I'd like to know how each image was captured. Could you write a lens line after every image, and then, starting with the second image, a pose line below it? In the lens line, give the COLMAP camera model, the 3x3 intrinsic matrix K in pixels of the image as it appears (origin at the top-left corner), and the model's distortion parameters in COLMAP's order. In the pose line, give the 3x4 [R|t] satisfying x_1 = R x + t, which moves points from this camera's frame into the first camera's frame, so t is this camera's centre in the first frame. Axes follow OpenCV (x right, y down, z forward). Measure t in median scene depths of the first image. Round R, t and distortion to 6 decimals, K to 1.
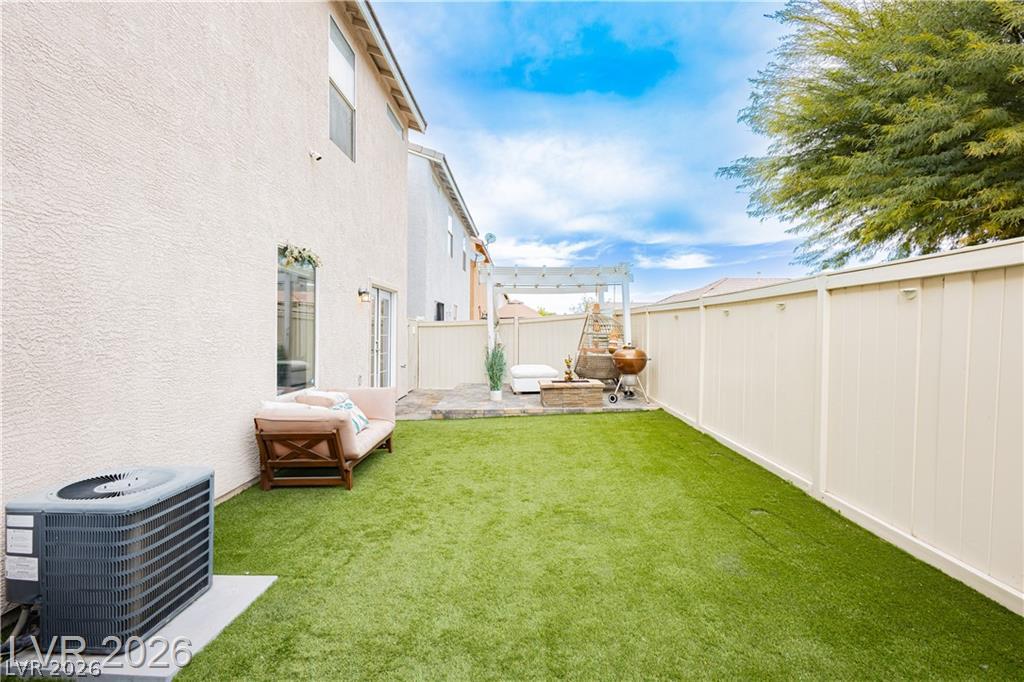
lens RADIAL K [[481.1, 0, 513.7], [0, 481.1, 330.3], [0, 0, 1]] dist [0.032965, -0.000243]
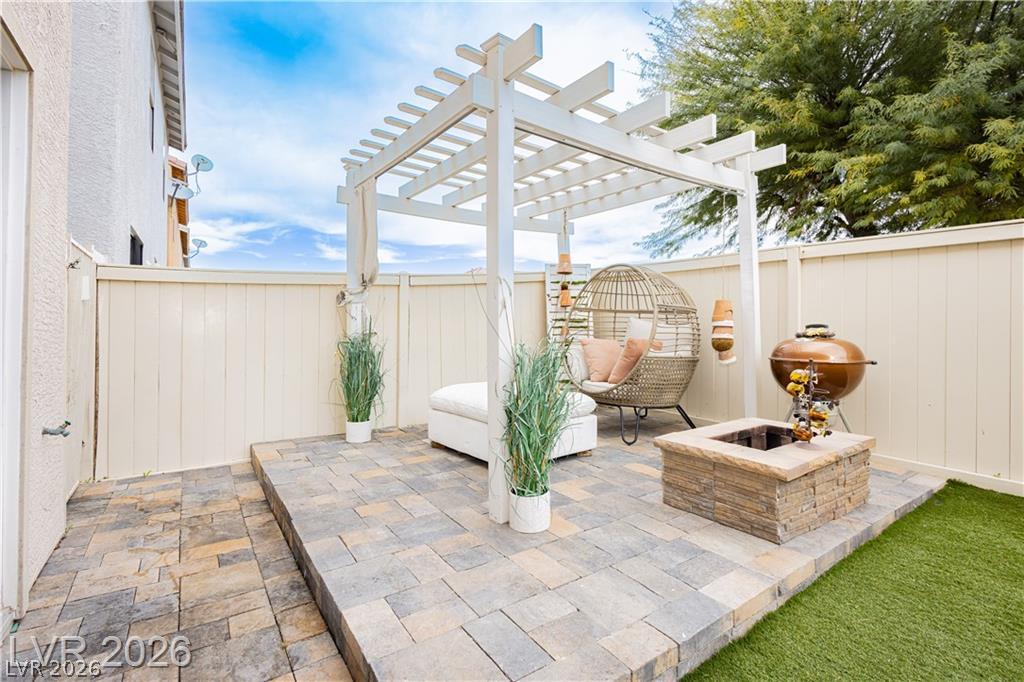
lens RADIAL K [[481.1, 0, 513.7], [0, 481.1, 330.3], [0, 0, 1]] dist [0.032965, -0.000243]
pose [[0.799322, -0.010505, 0.600810, -0.232866], [0.004487, 0.999924, 0.011514, 0.022941], [-0.600886, -0.006508, 0.799309, 0.786772]]
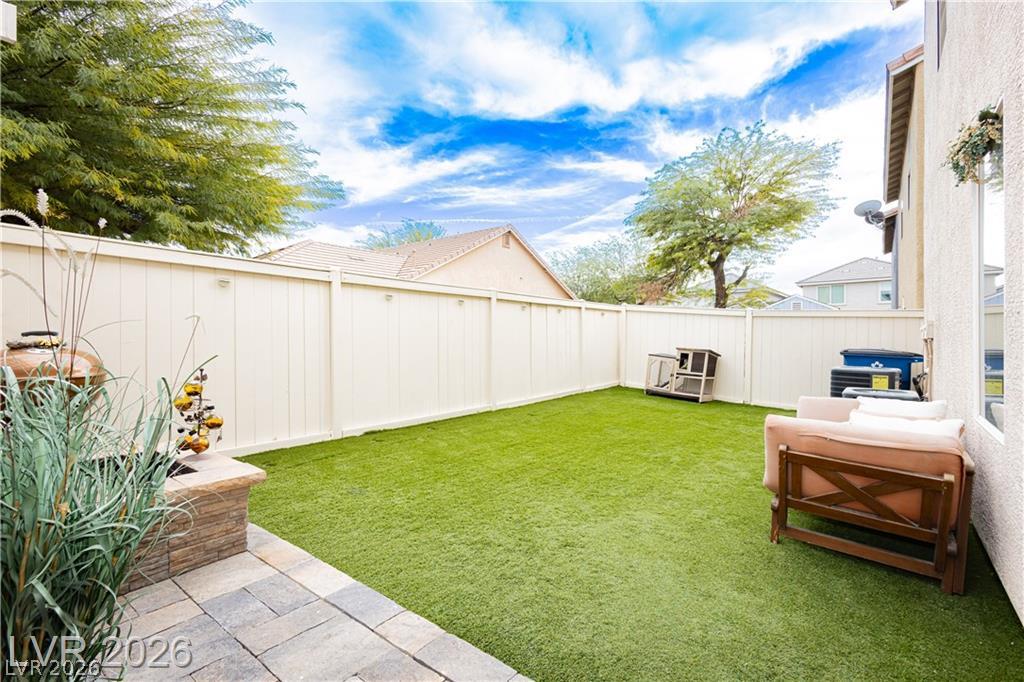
lens RADIAL K [[481.1, 0, 513.7], [0, 481.1, 330.3], [0, 0, 1]] dist [0.032965, -0.000243]
pose [[-0.810707, -0.010845, 0.585352, -0.238065], [-0.010874, 0.999935, 0.003467, 0.017165], [-0.585352, -0.003554, -0.810772, 1.124386]]
